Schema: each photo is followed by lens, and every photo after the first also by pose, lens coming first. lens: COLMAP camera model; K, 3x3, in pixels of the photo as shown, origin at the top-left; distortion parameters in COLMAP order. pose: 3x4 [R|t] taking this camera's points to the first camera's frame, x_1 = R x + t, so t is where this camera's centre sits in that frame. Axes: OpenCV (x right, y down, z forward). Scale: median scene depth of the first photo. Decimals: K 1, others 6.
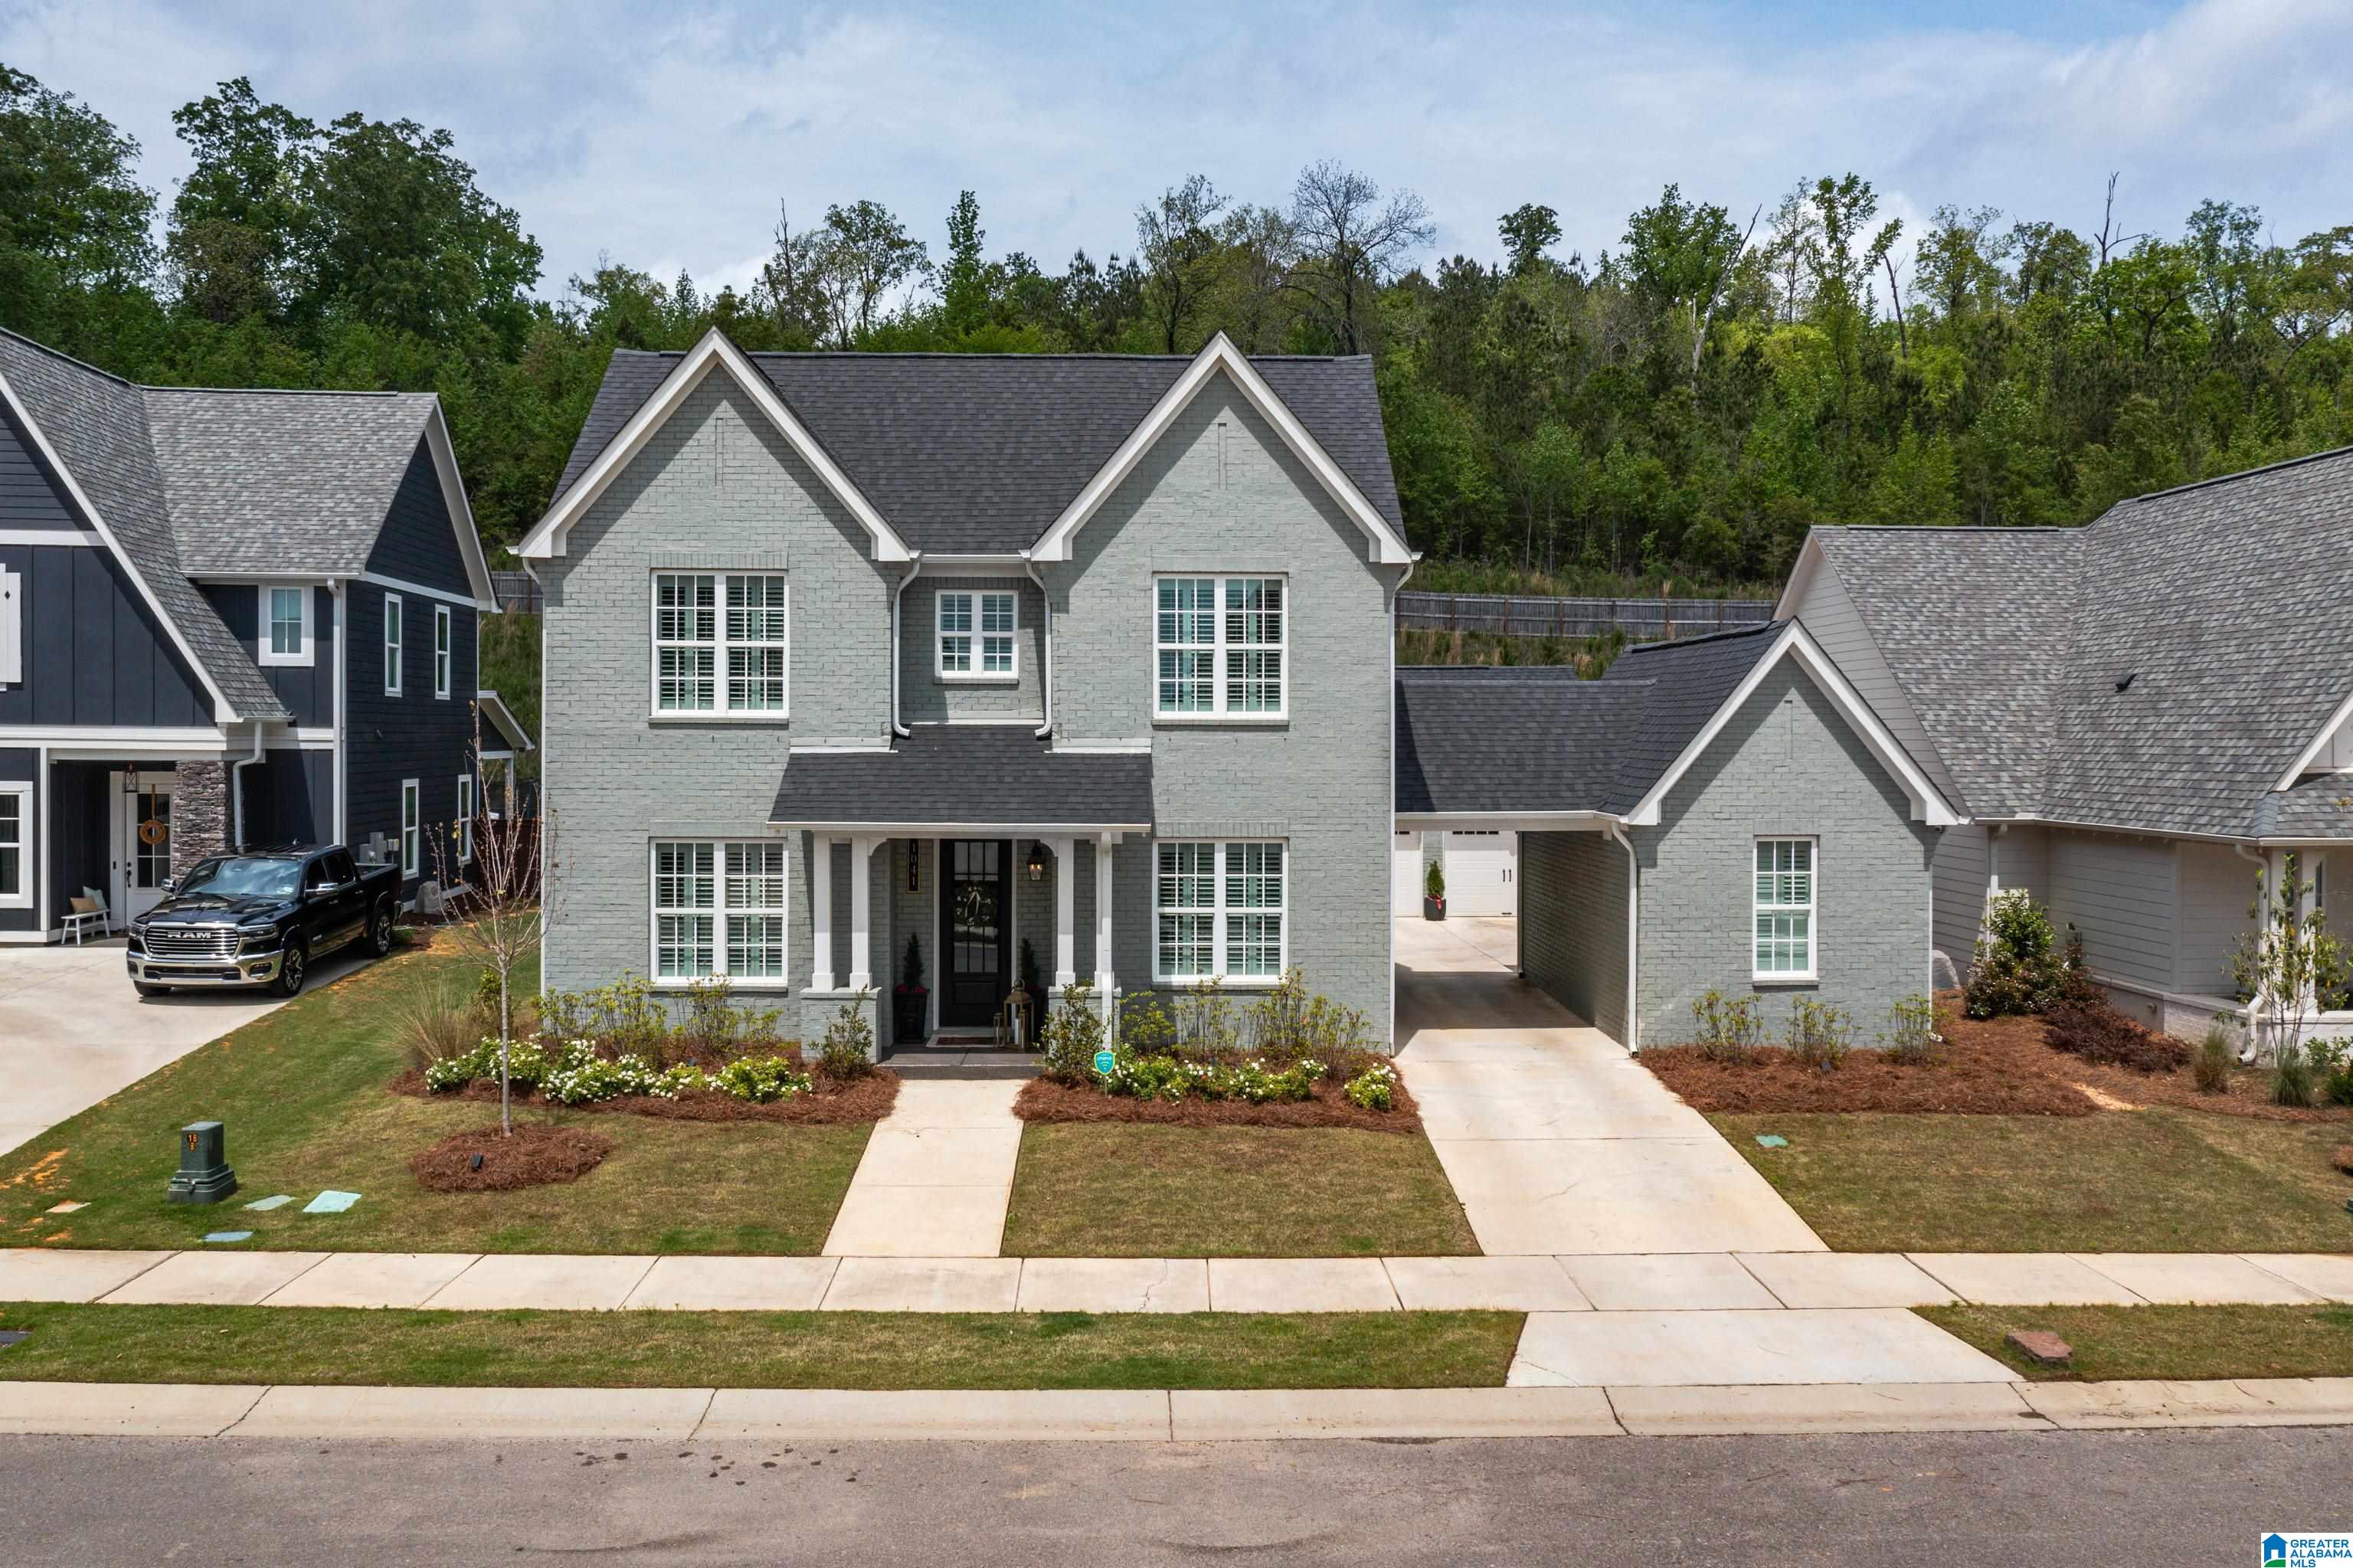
lens RADIAL K [[1855.7, 0, 1220.0], [0, 1855.7, 756.9], [0, 0, 1]] dist [-0.018066, -0.007774]
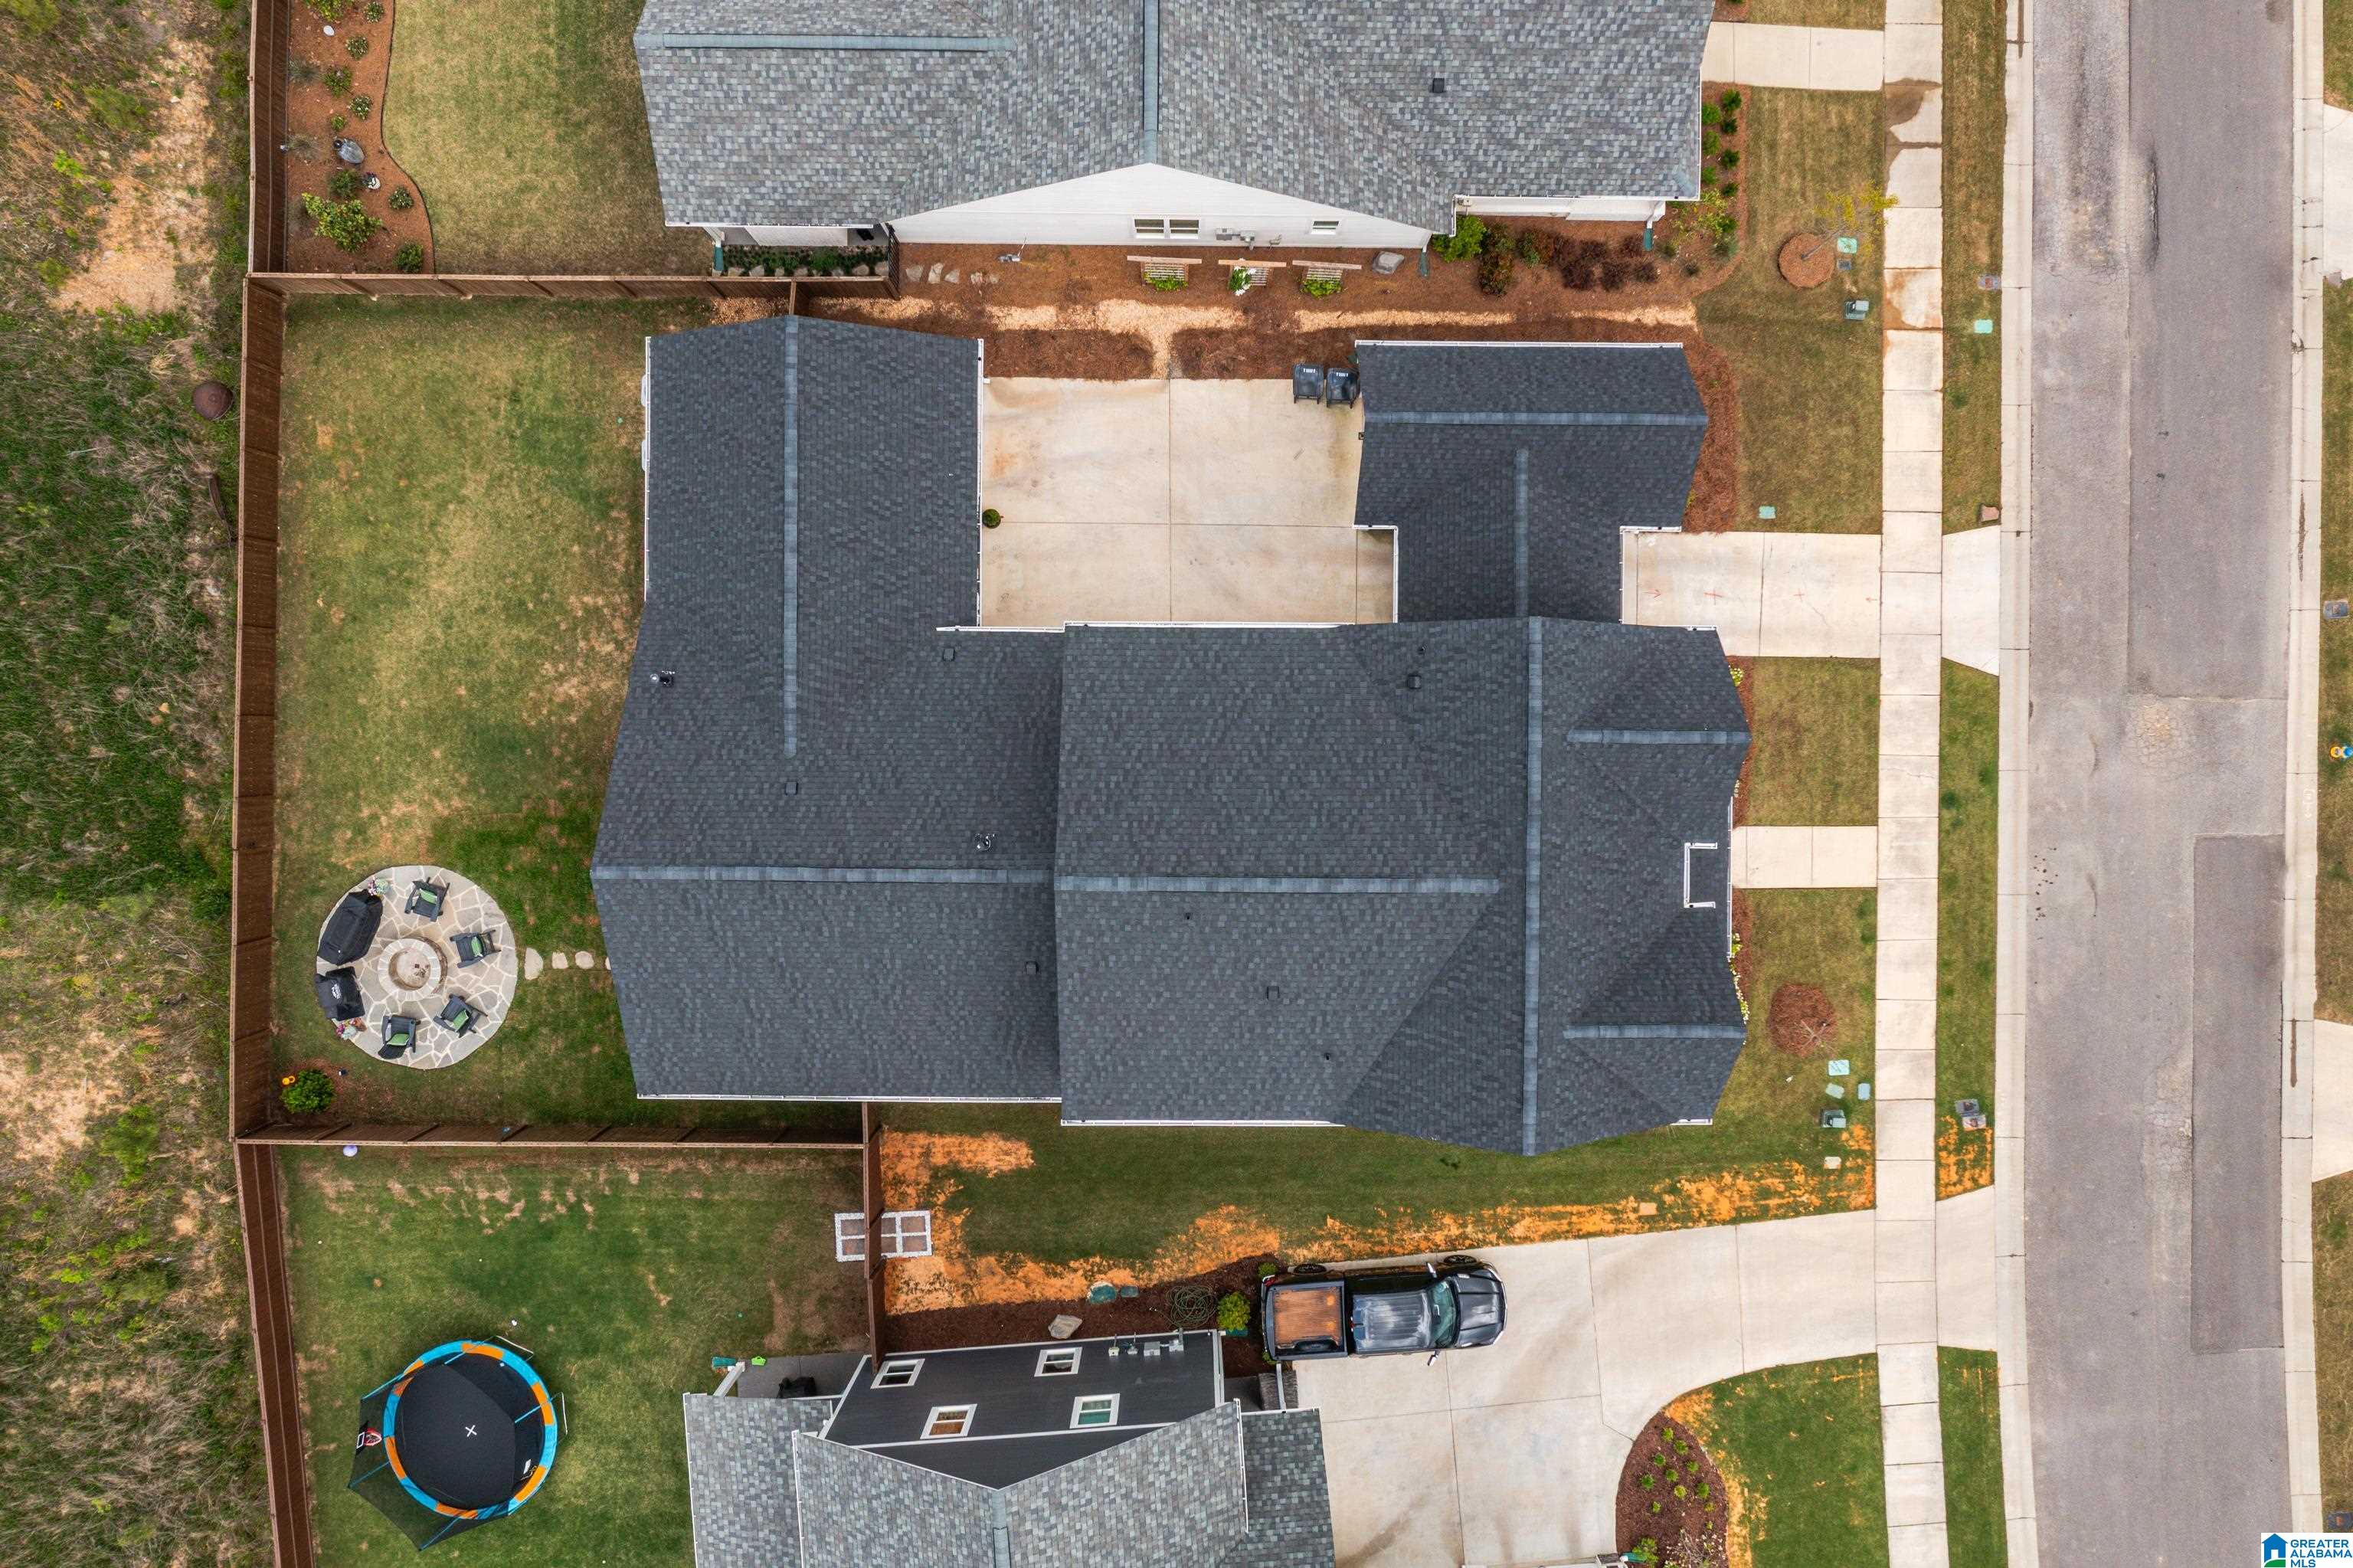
lens RADIAL K [[1855.7, 0, 1220.0], [0, 1855.7, 756.9], [0, 0, 1]] dist [-0.018066, -0.007774]
pose [[0.055339, -0.998029, -0.029580, 0.014419], [-0.007212, -0.030024, 0.999523, -2.132386], [-0.998442, -0.055100, -0.008860, 1.674039]]
